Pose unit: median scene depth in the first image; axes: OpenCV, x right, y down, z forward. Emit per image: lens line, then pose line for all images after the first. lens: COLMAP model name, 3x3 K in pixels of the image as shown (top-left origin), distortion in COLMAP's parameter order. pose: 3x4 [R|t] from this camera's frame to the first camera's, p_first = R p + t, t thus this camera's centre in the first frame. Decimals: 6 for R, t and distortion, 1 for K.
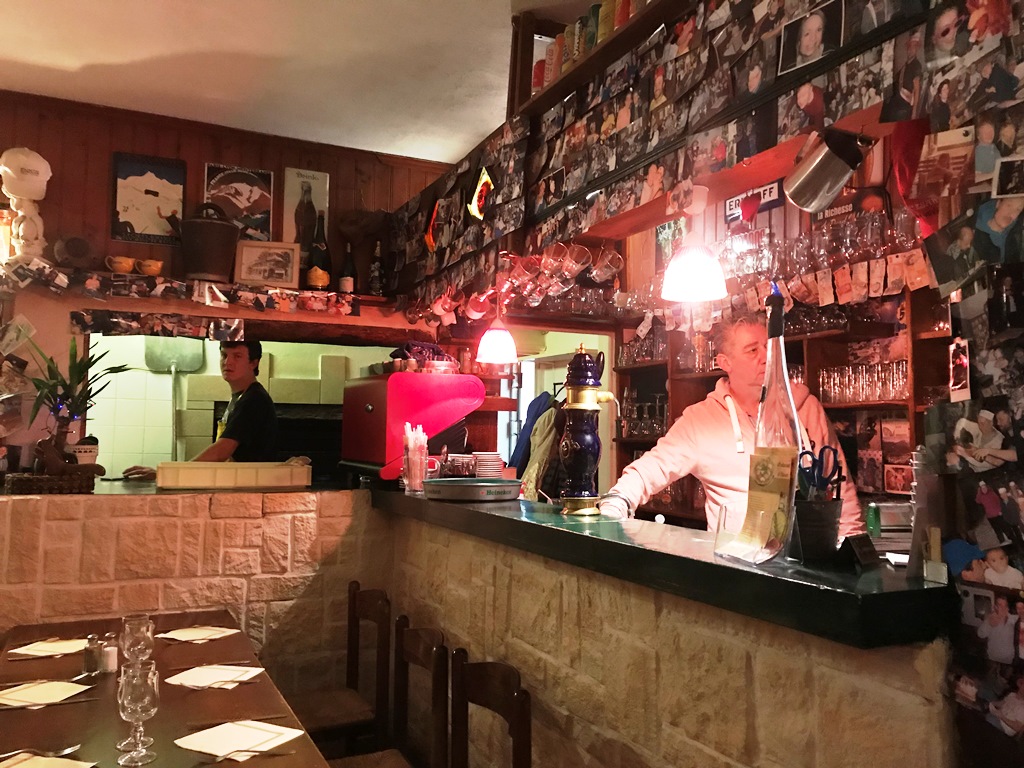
lens RADIAL K [[825.6, 0, 509.6], [0, 825.6, 377.5], [0, 0, 1]] dist [0.029465, -0.028471]
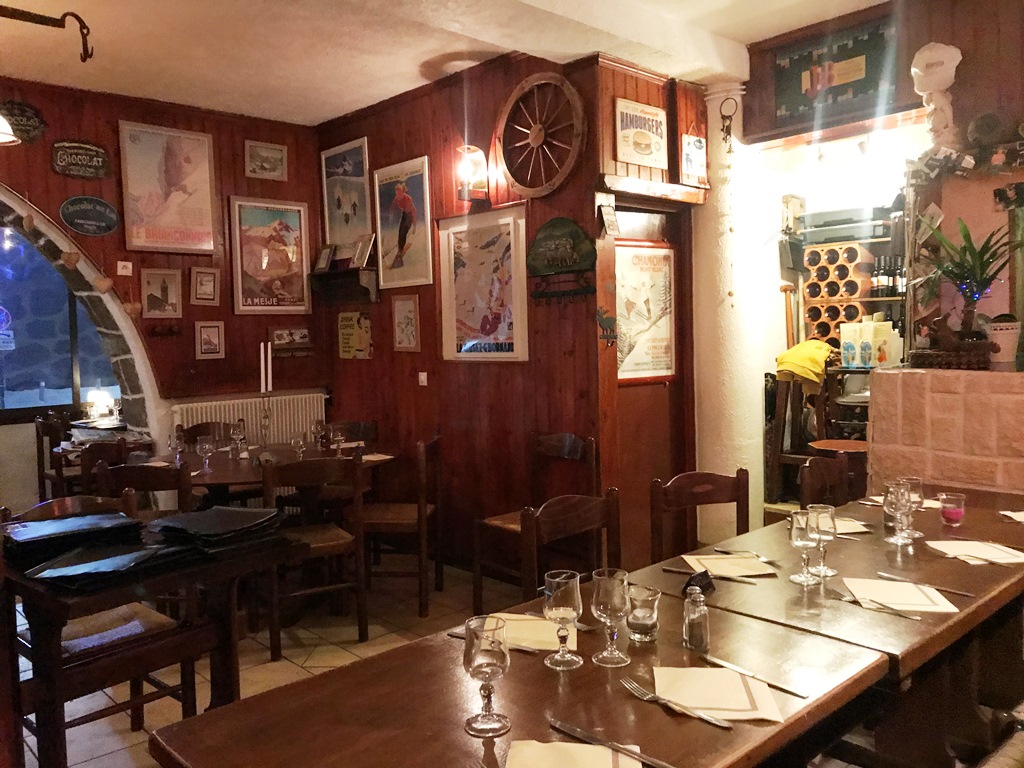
lens RADIAL K [[825.6, 0, 507.2], [0, 825.6, 374.8], [0, 0, 1]] dist [0.029465, -0.028471]
pose [[0.299574, 0.030769, -0.953577, 0.306165], [0.098215, 0.993175, 0.062902, 0.025121], [0.949004, -0.112499, 0.294508, 0.149458]]
